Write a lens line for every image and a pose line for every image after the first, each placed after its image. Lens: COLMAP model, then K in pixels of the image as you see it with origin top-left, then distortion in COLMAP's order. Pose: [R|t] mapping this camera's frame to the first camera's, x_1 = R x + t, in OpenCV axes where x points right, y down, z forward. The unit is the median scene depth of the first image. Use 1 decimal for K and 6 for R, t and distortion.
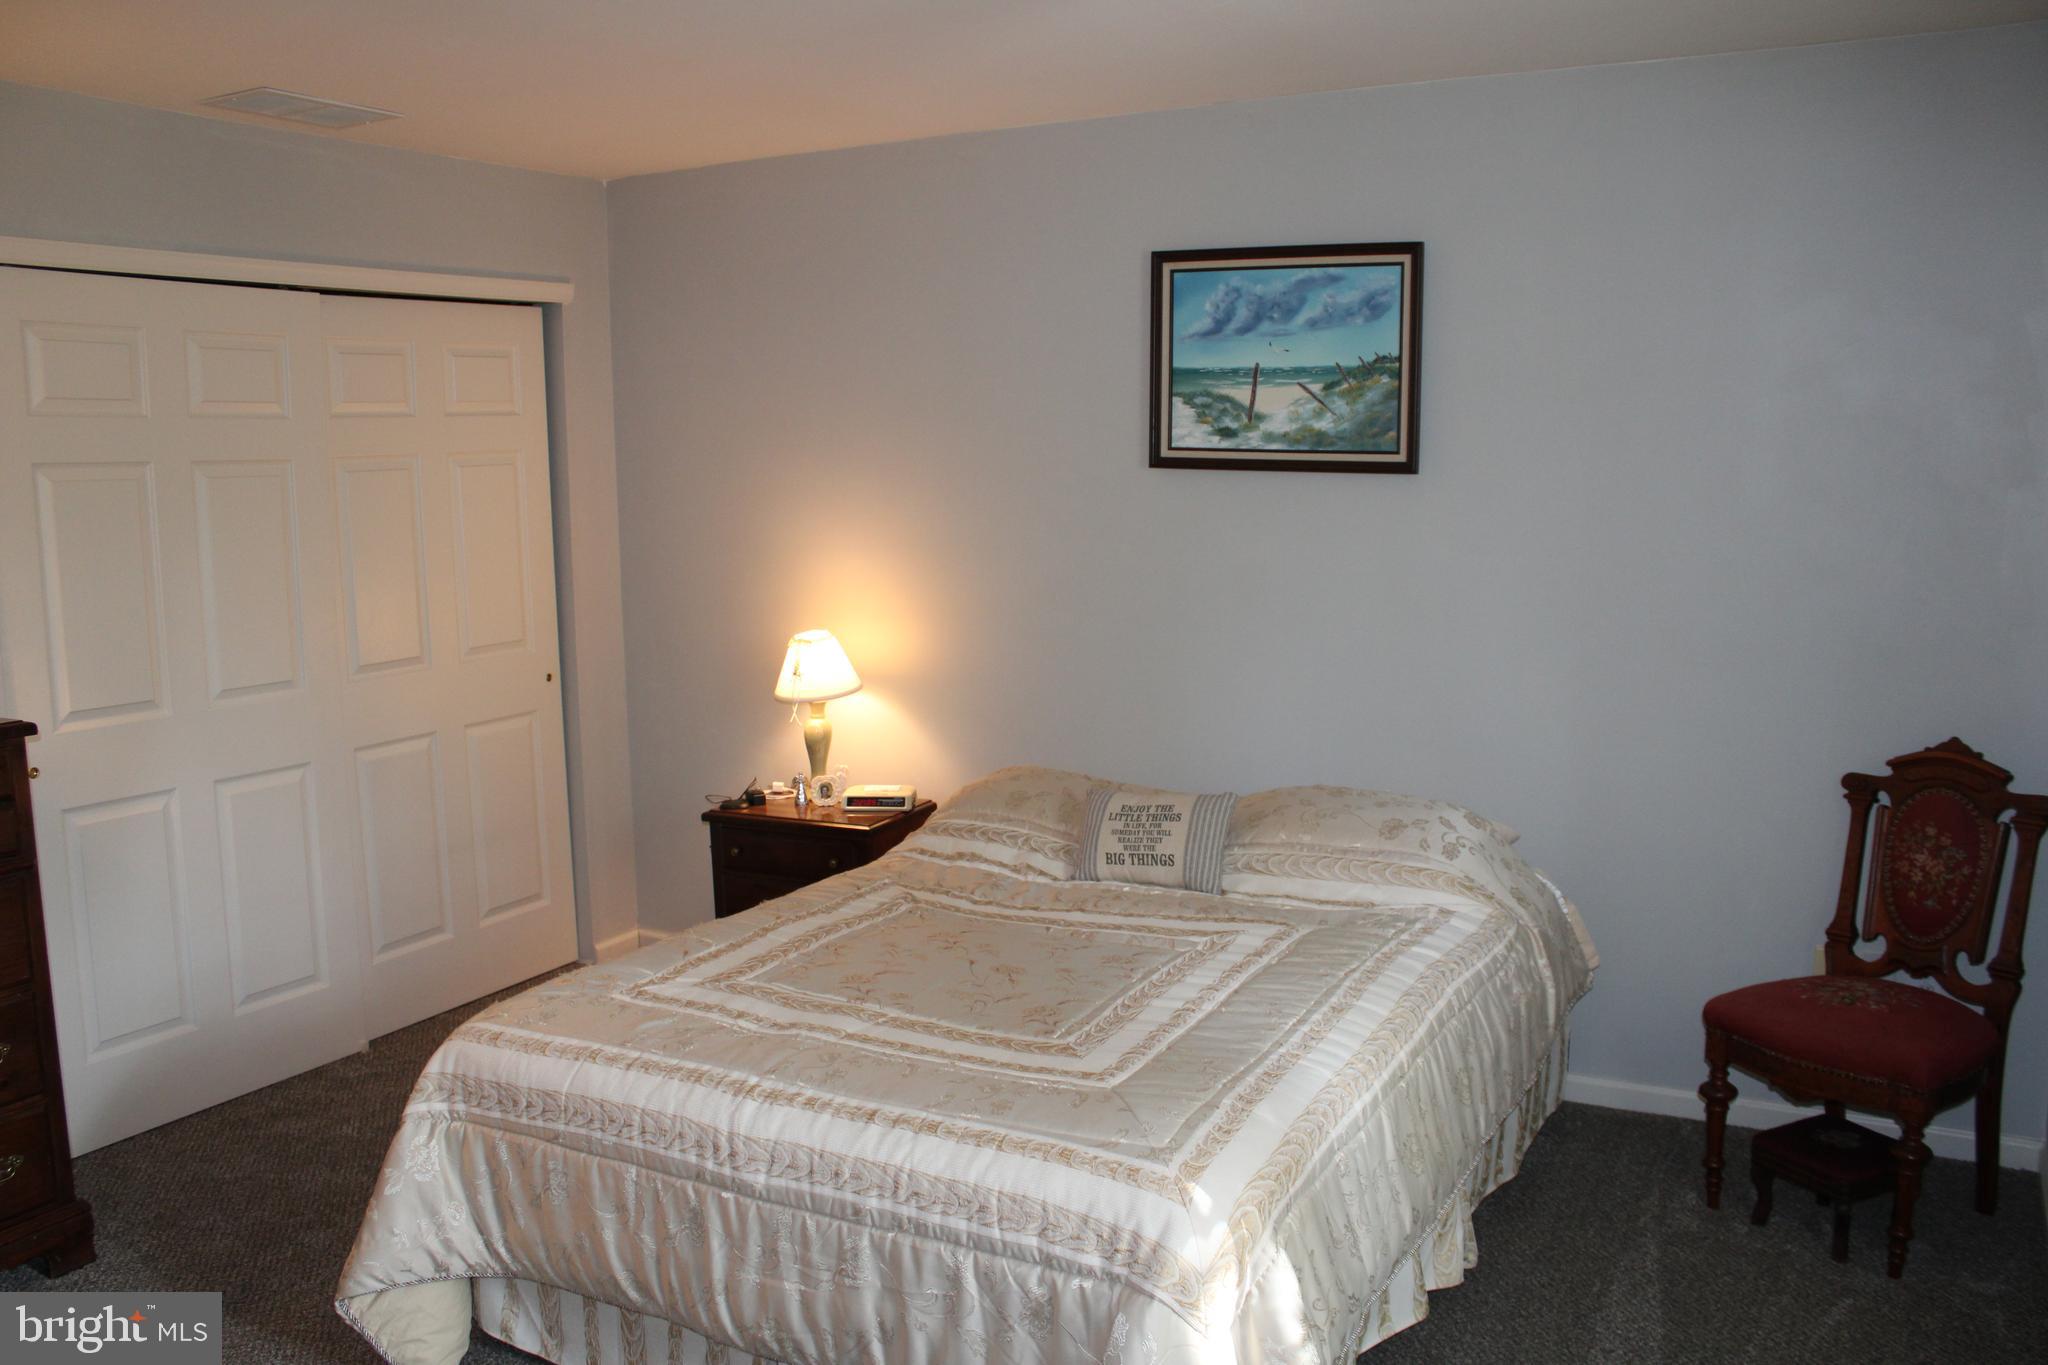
lens RADIAL K [[1711.4, 0, 1024.7], [0, 1711.4, 702.0], [0, 0, 1]] dist [-0.165149, 0.148807]
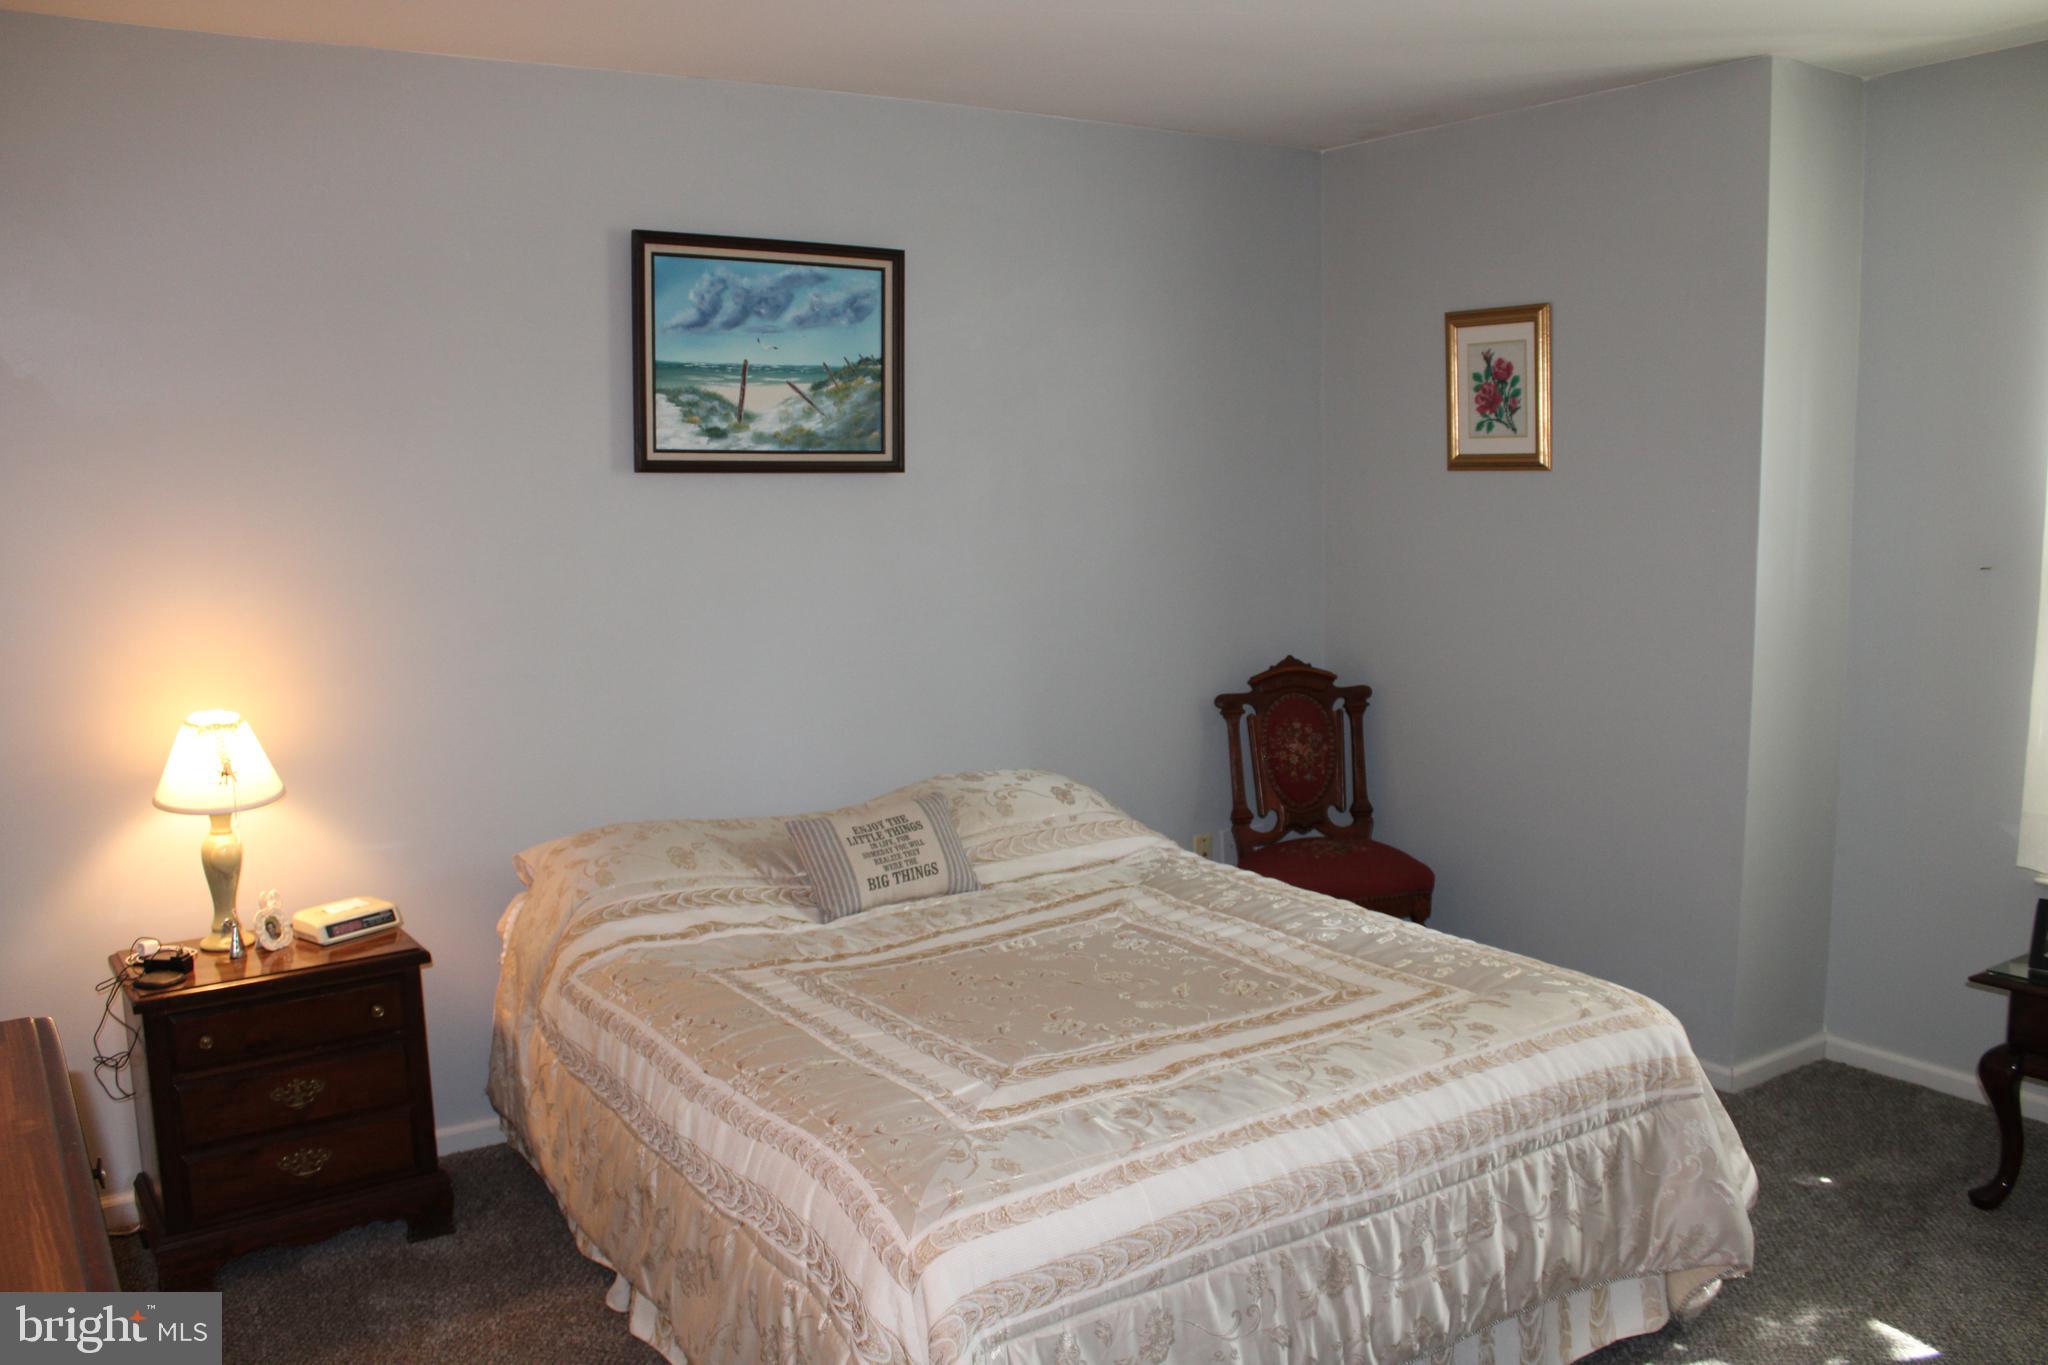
lens RADIAL K [[1711.4, 0, 1024.7], [0, 1711.4, 702.0], [0, 0, 1]] dist [-0.165149, 0.148807]
pose [[0.469221, -0.117427, 0.875239, -0.653154], [0.140006, 0.988476, 0.057561, -0.043935], [-0.871912, 0.095530, 0.480254, 0.434311]]
